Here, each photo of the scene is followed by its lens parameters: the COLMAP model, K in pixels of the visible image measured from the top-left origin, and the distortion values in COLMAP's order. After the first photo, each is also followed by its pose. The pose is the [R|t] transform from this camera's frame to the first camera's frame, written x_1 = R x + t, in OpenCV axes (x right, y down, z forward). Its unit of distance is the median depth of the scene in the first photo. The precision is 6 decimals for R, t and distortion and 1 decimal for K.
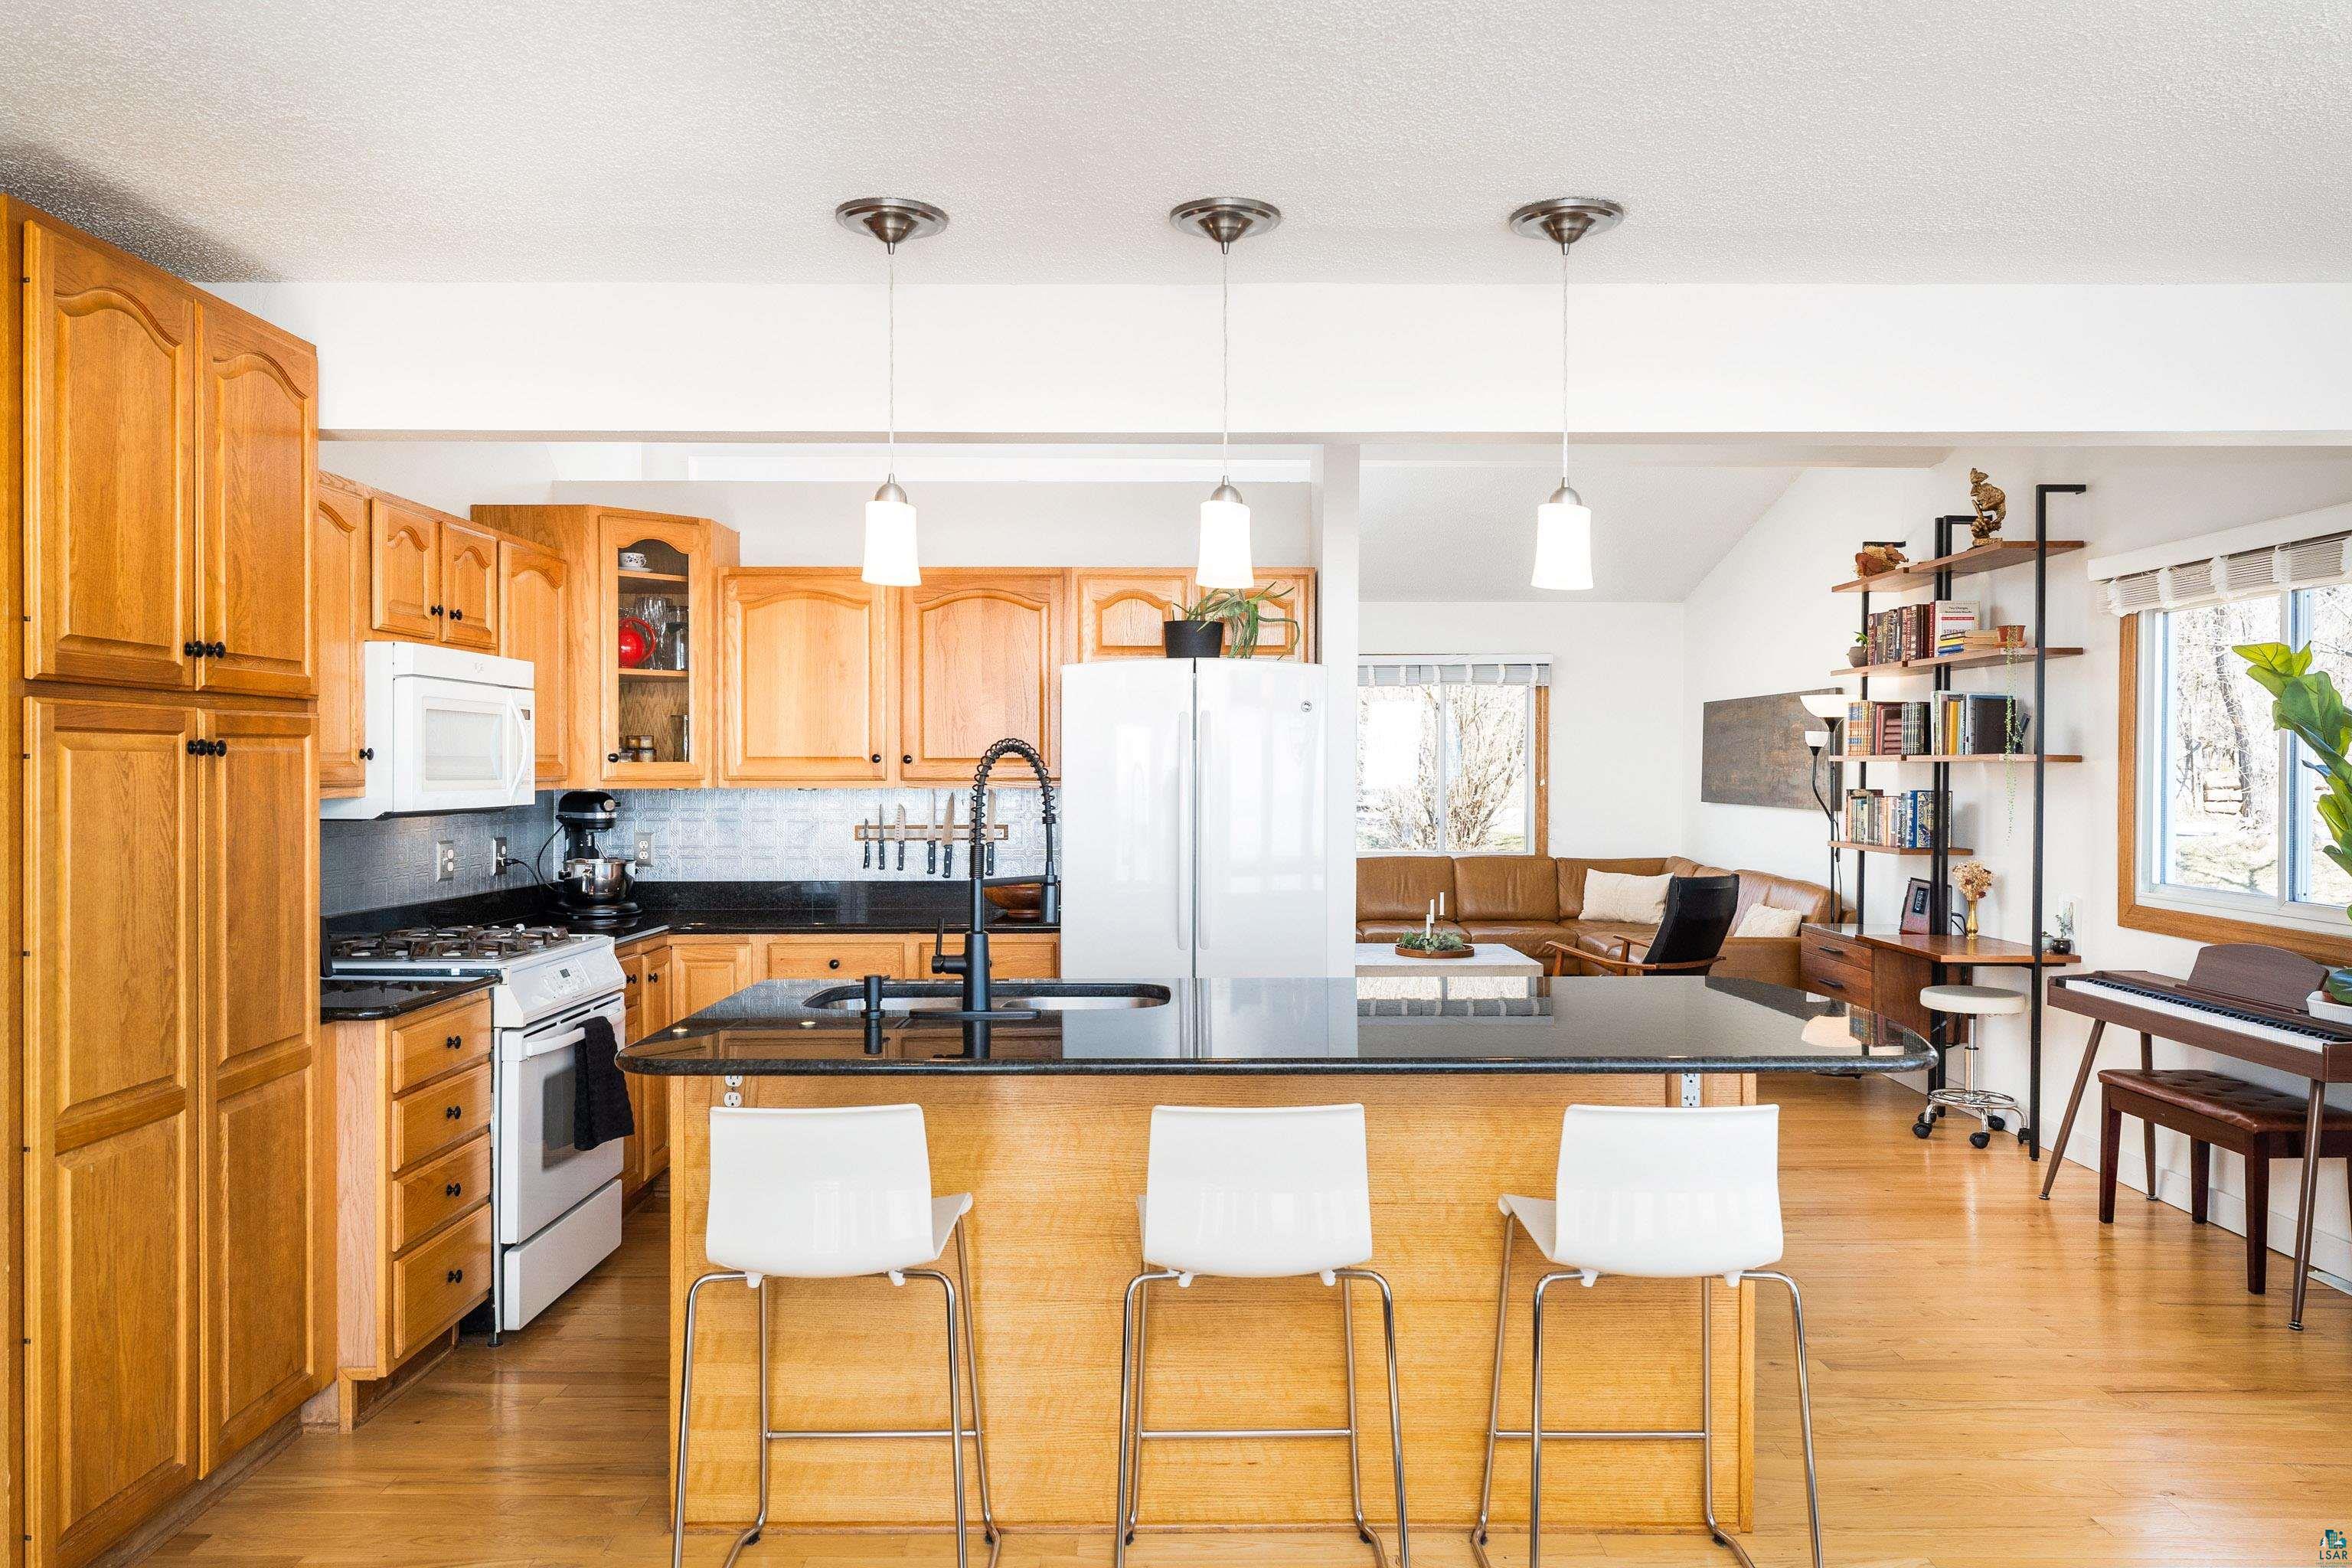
lens RADIAL K [[1607.1, 0, 1172.9], [0, 1607.1, 778.3], [0, 0, 1]] dist [0.008610, 0.002082]
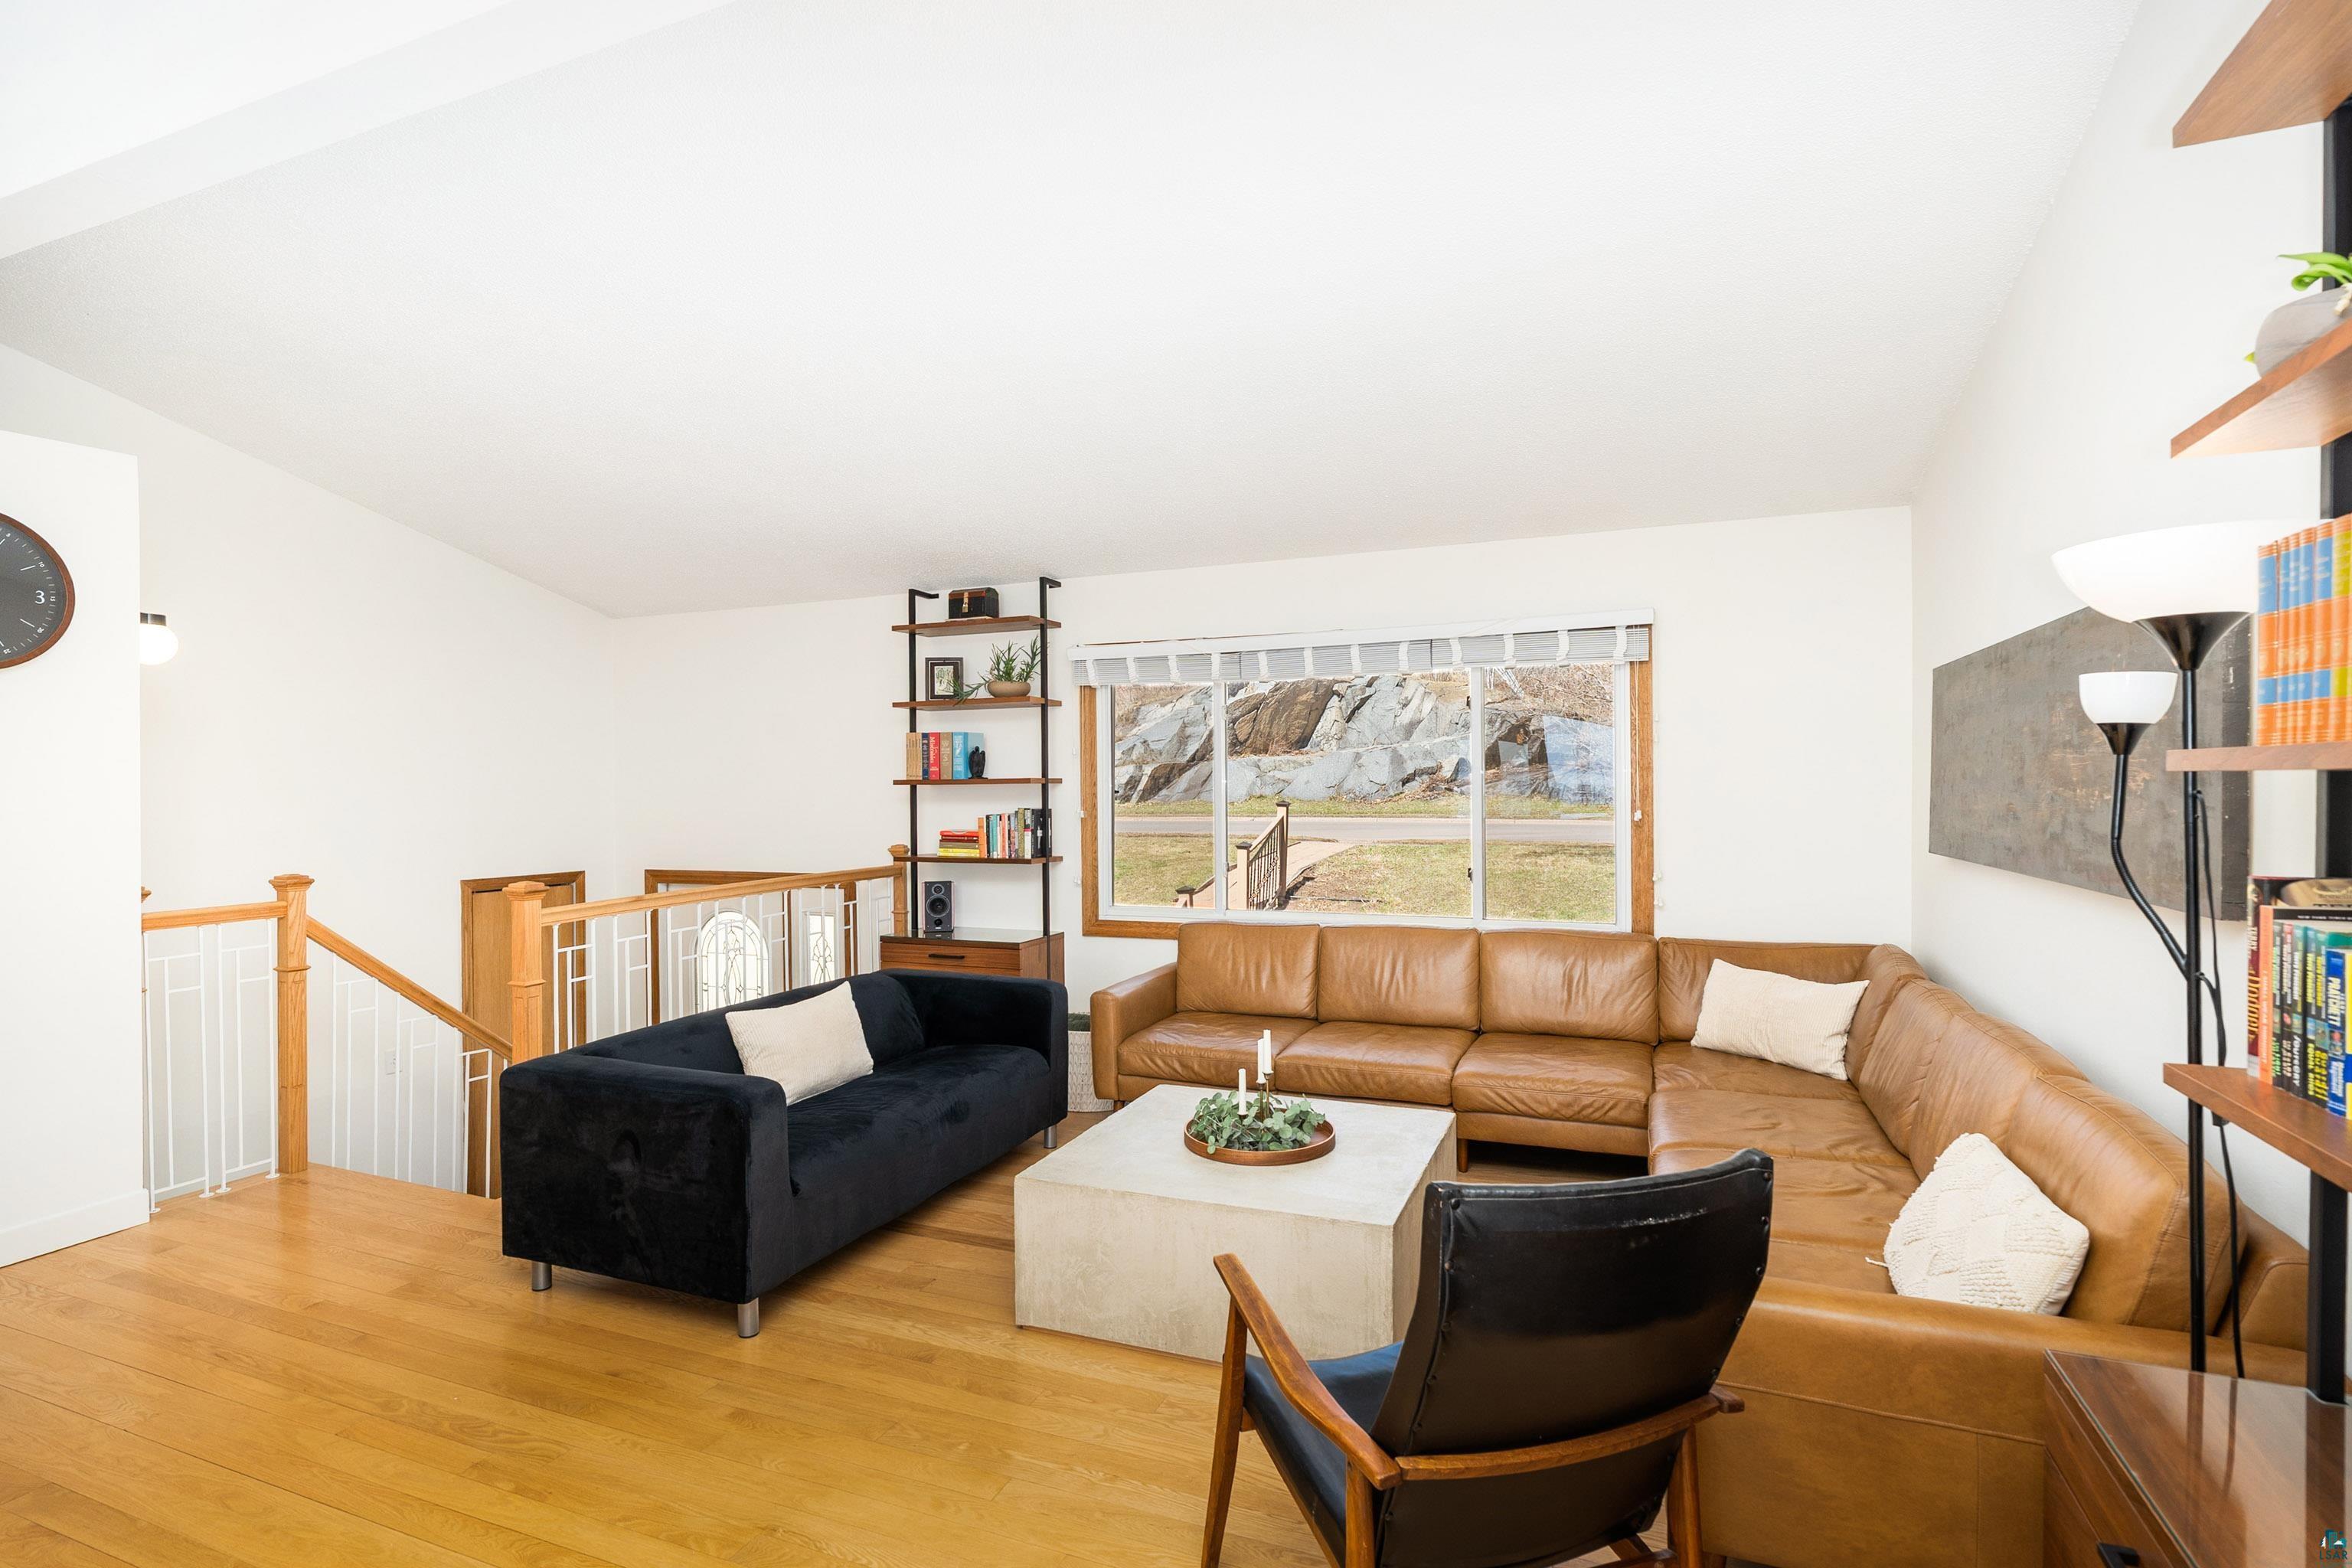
lens RADIAL K [[1084.9, 0, 1162.0], [0, 1084.9, 794.6], [0, 0, 1]] dist [-0.005272, 0.001992]
pose [[0.915339, -0.008287, -0.402600, 0.459338], [0.007363, 0.999966, -0.003843, -0.010278], [0.402618, 0.000554, 0.915368, 1.079502]]
